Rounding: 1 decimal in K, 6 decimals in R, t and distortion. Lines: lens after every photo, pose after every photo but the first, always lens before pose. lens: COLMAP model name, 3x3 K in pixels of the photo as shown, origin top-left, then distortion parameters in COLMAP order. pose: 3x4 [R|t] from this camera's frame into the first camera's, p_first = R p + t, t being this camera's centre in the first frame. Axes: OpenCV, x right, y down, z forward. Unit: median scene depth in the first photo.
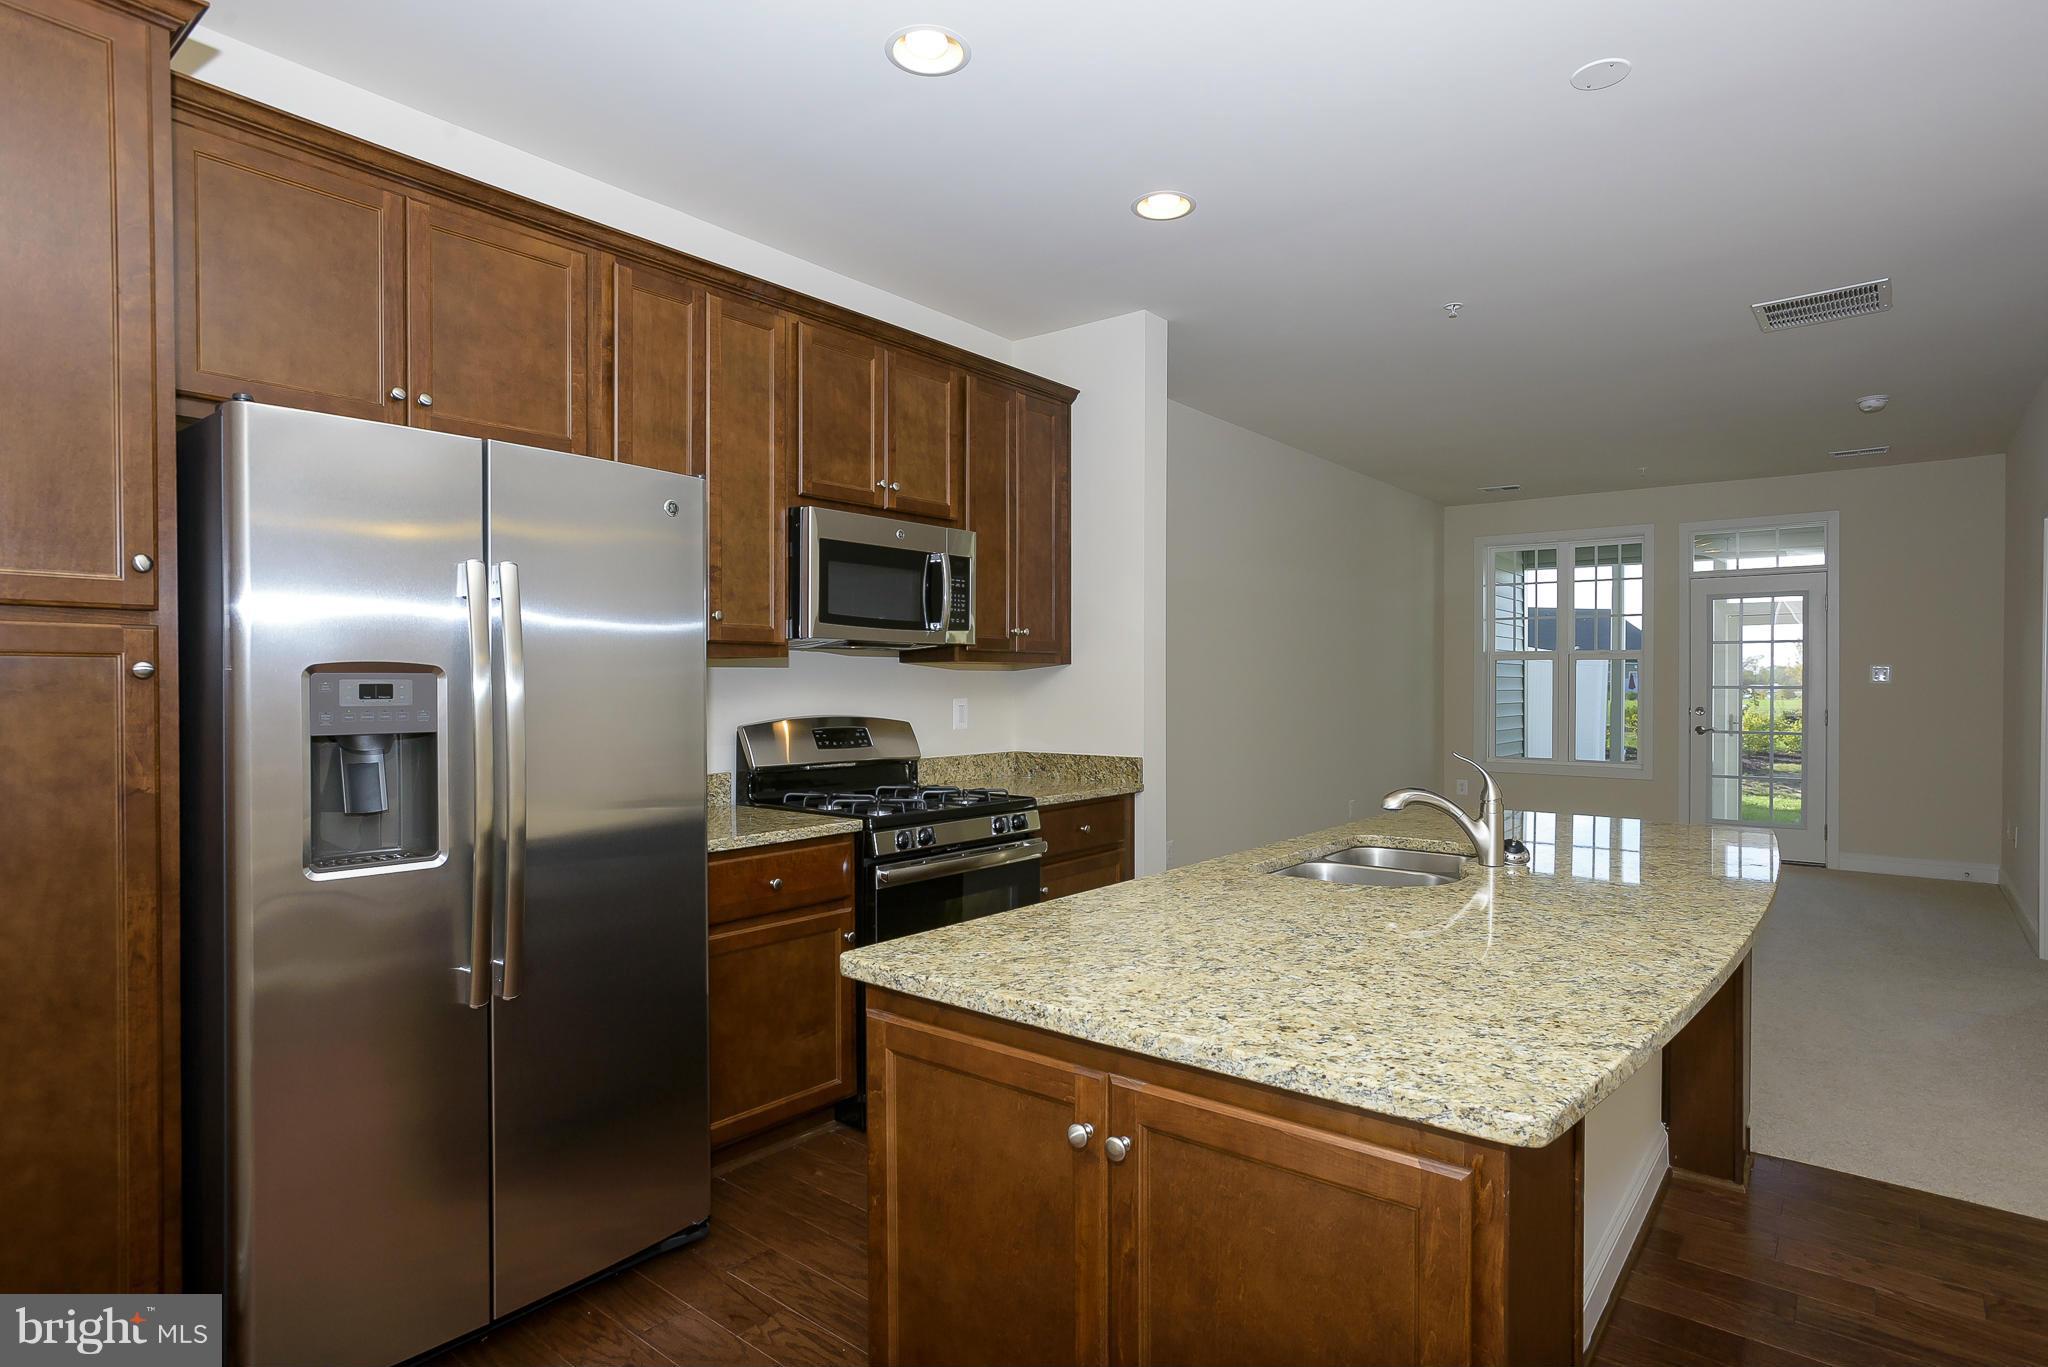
lens RADIAL K [[1072.8, 0, 1039.4], [0, 1072.8, 696.8], [0, 0, 1]] dist [0.002519, 0.001025]
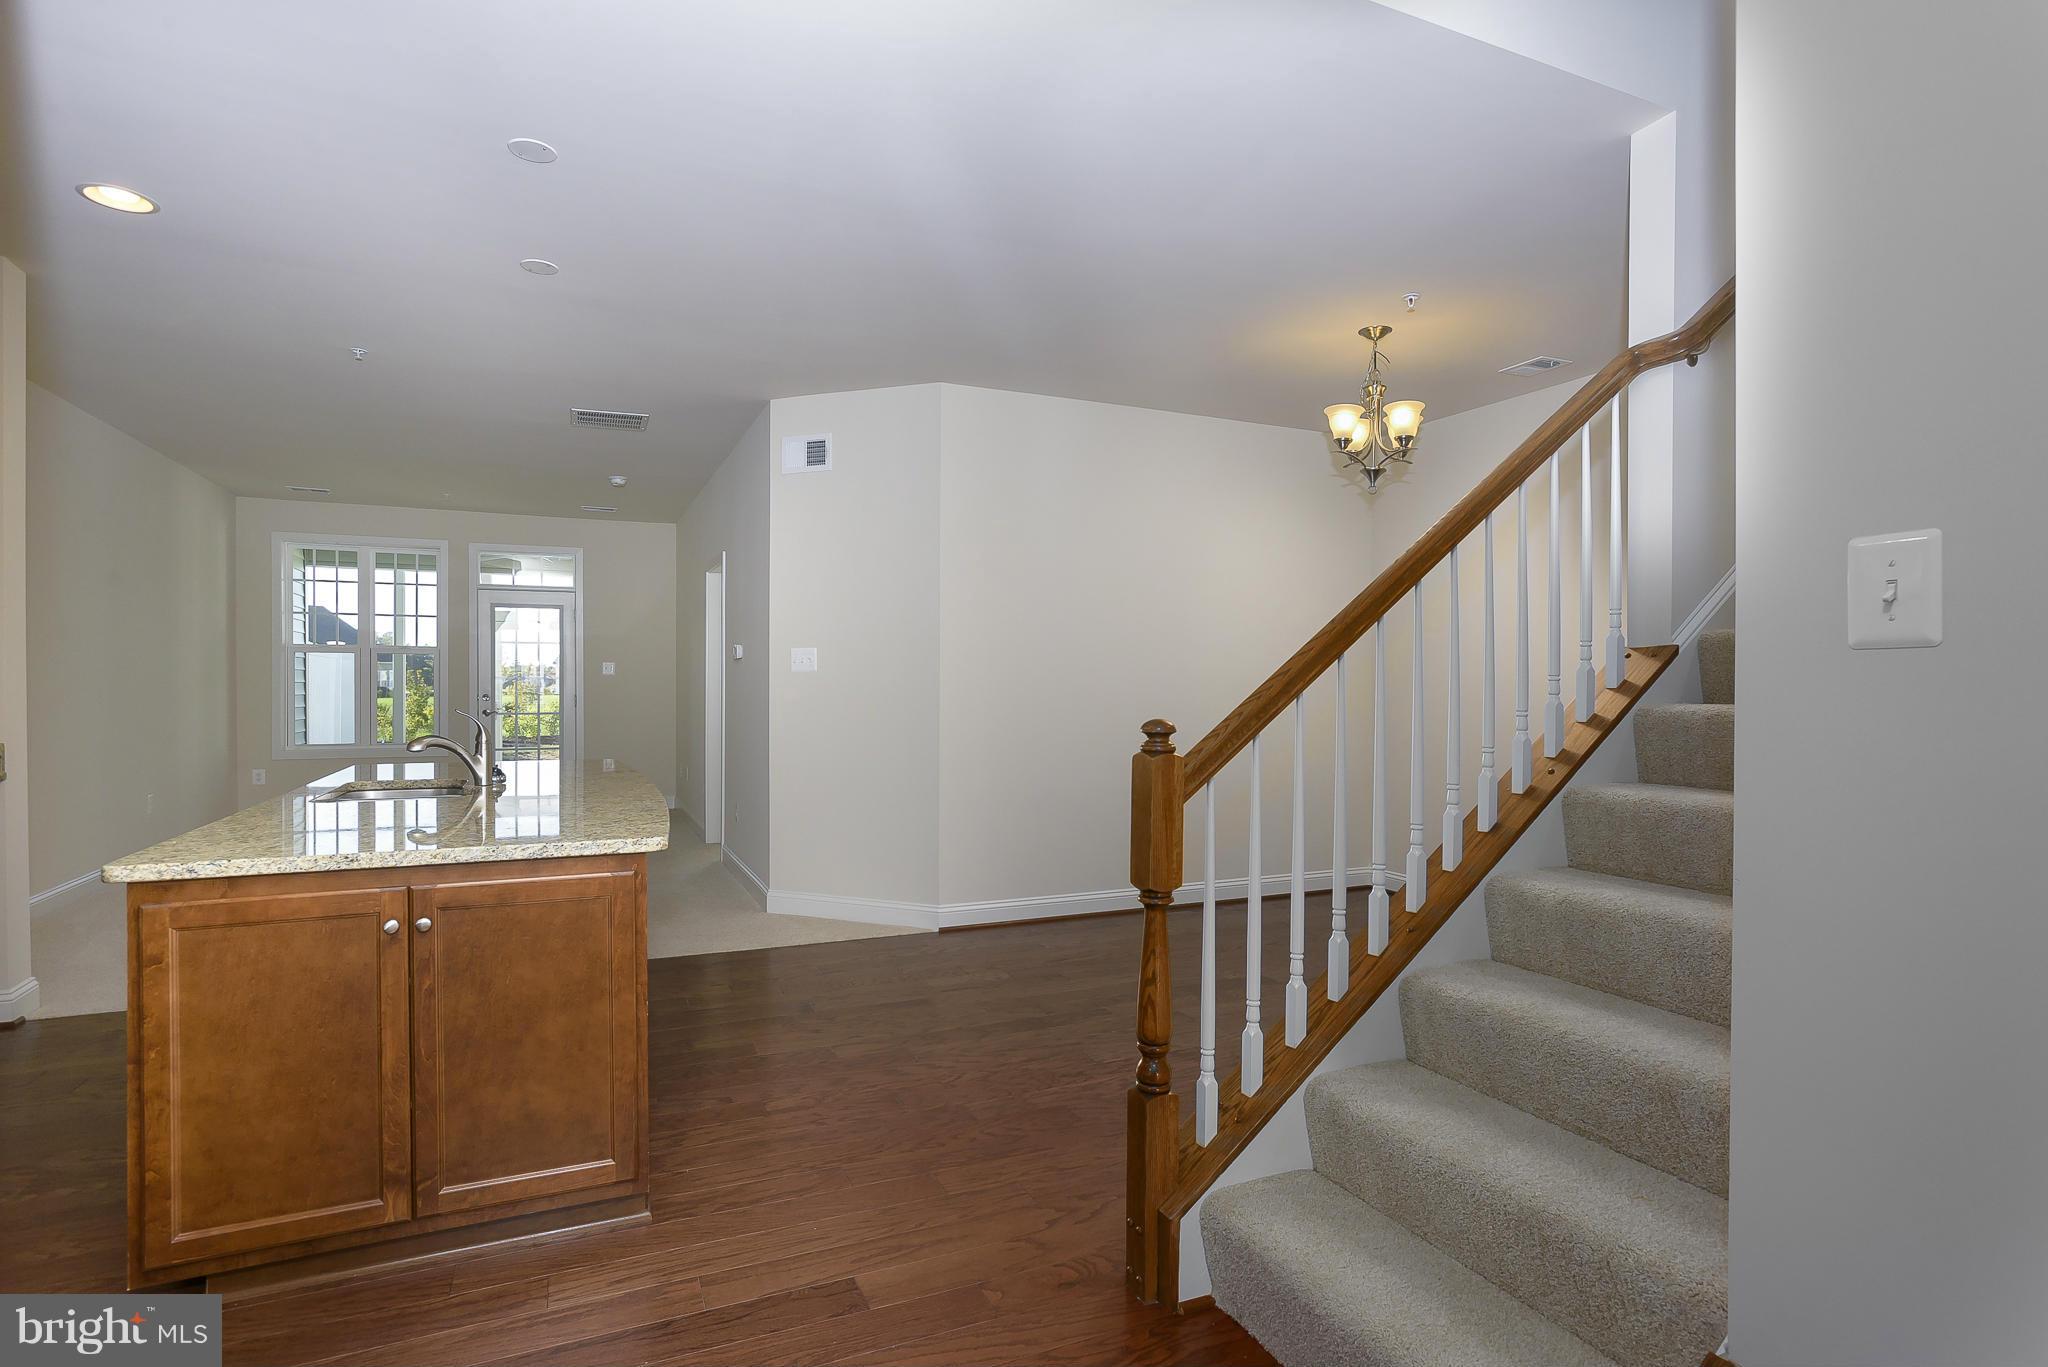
lens RADIAL K [[1072.8, 0, 1039.4], [0, 1072.8, 696.8], [0, 0, 1]] dist [0.002519, 0.001025]
pose [[0.452618, -0.011844, 0.891626, -0.204565], [0.013651, 0.999887, 0.006352, 0.014233], [-0.891600, 0.009296, 0.452728, -0.128453]]
